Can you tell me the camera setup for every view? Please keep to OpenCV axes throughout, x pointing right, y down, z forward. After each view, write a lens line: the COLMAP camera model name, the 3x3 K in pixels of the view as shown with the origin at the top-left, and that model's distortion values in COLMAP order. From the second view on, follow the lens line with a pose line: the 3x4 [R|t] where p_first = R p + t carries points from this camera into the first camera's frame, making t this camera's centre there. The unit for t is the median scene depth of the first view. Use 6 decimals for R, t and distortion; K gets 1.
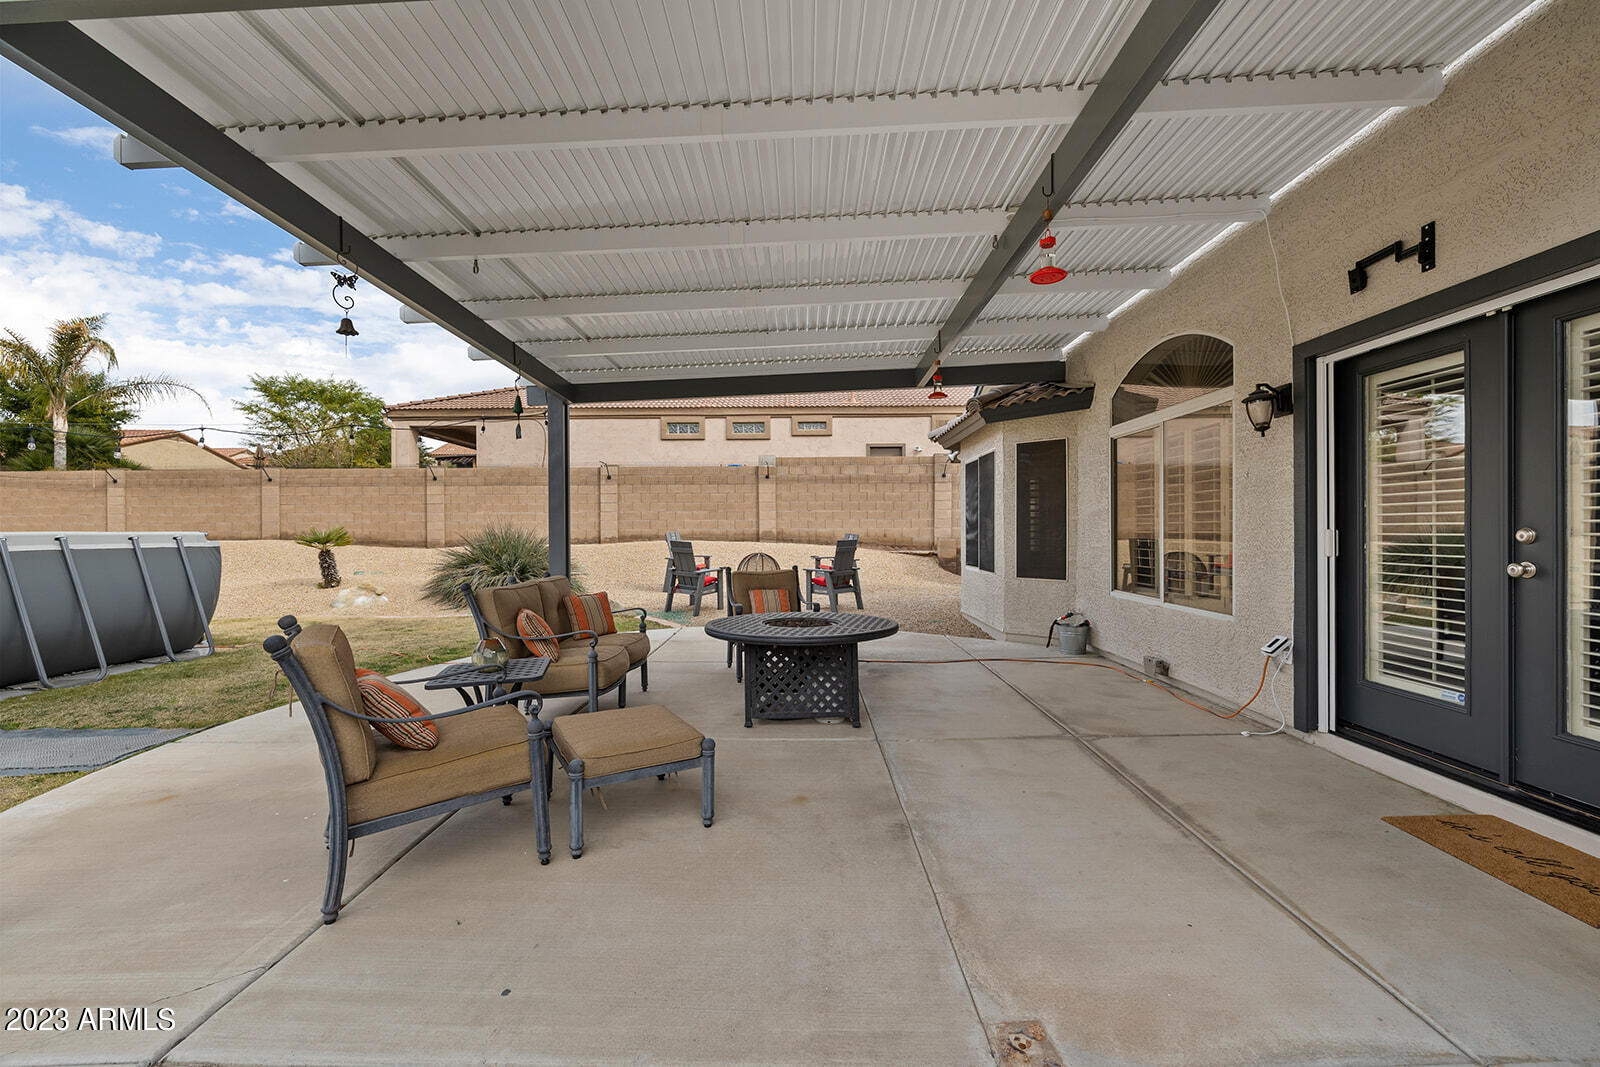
lens RADIAL K [[669.2, 0, 765.5], [0, 669.2, 542.1], [0, 0, 1]] dist [-0.003894, 0.000423]
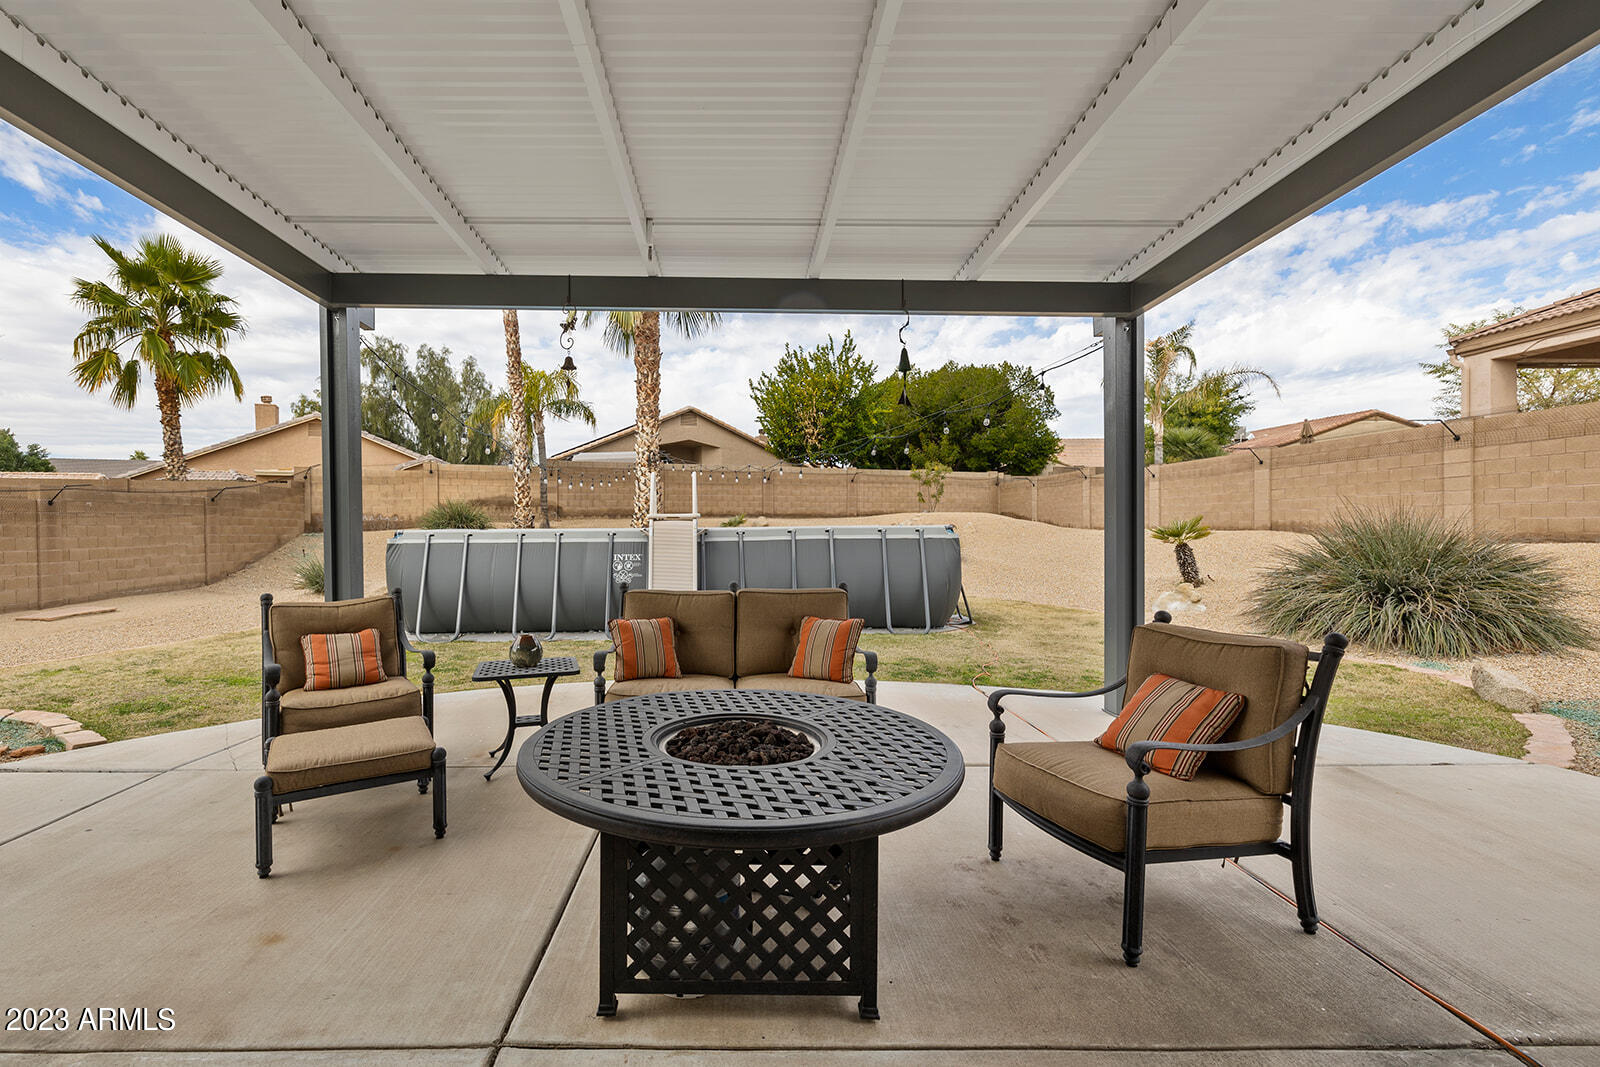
lens RADIAL K [[713.6, 0, 790.4], [0, 713.6, 516.6], [0, 0, 1]] dist [-0.008036, 0.000536]
pose [[0.047621, -0.008509, -0.998829, 0.169287], [-0.007014, 0.999936, -0.008853, -0.007975], [0.998841, 0.007427, 0.047558, 0.318144]]
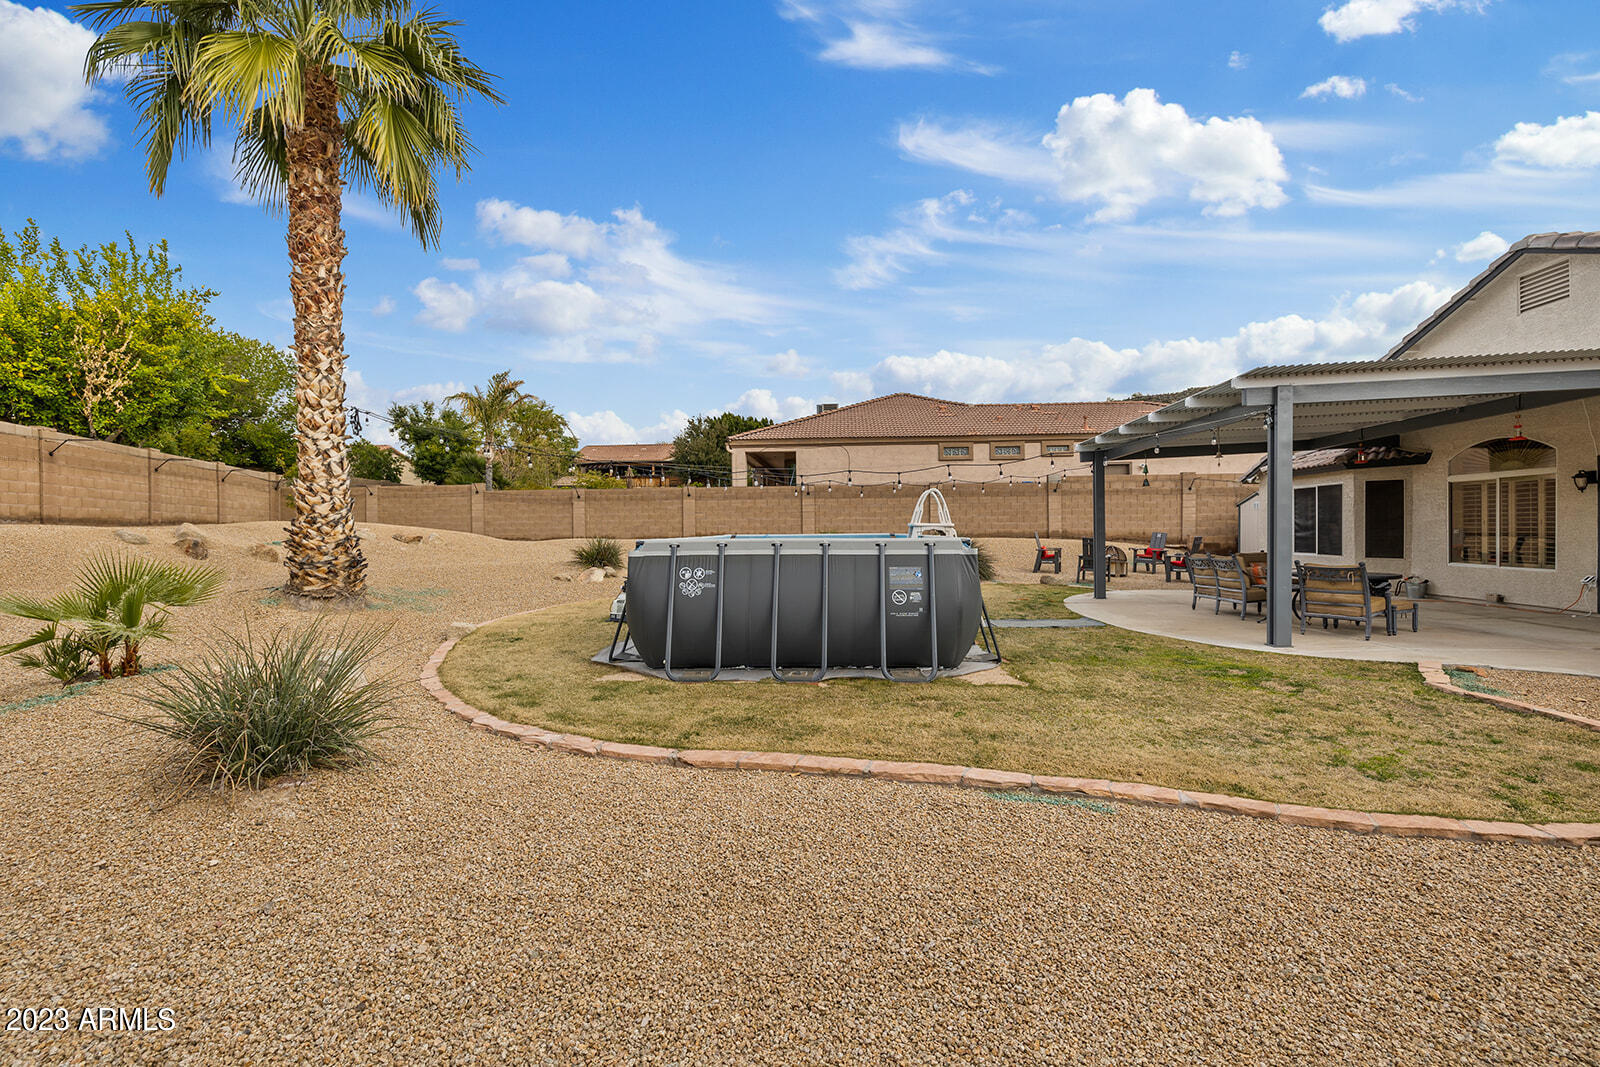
lens RADIAL K [[656.1, 0, 794.0], [0, 656.1, 535.7], [0, 0, 1]] dist [-0.003757, 0.000370]
pose [[0.999213, -0.004399, -0.039415, -0.456839], [0.004151, 0.999971, -0.006376, 0.000308], [0.039442, 0.006207, 0.999203, -0.334143]]
